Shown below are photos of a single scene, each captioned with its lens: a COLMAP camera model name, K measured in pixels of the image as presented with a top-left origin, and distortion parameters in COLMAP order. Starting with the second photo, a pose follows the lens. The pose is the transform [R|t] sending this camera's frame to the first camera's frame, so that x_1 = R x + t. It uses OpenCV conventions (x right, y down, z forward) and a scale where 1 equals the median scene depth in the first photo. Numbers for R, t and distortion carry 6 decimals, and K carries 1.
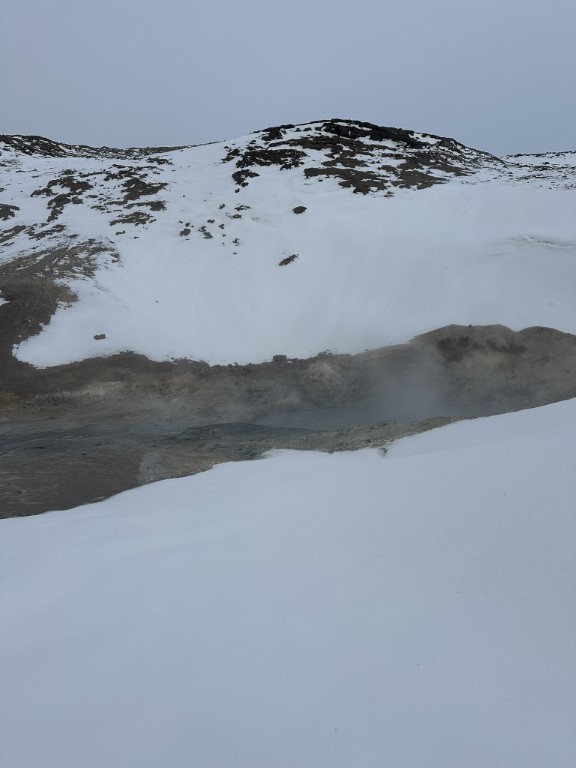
lens RADIAL K [[535.5, 0, 288.0], [0, 535.5, 384.0], [0, 0, 1]] dist [0.137899, -0.222239]
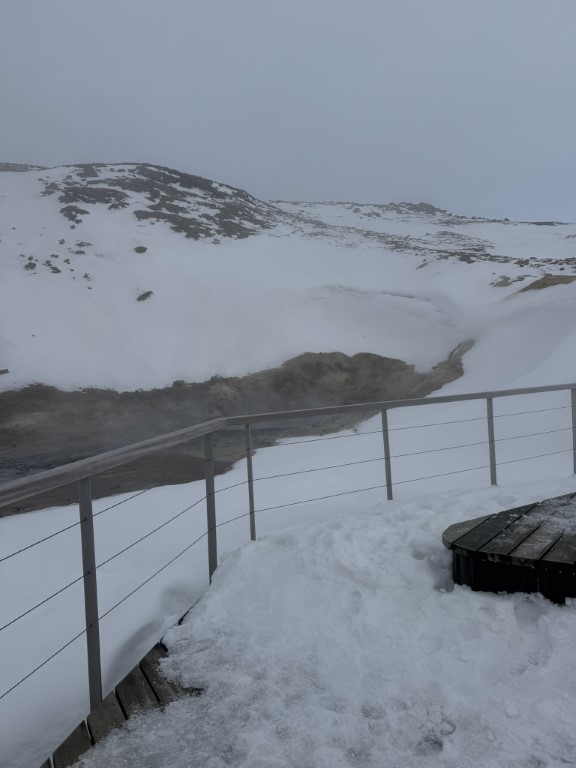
lens RADIAL K [[538.7, 0, 288.0], [0, 538.7, 384.0], [0, 0, 1]] dist [0.142674, -0.255858]
pose [[0.910593, -0.049647, 0.410311, -0.171241], [0.066805, 0.997385, -0.027576, 0.002052], [-0.407869, 0.052522, 0.911529, -0.119645]]
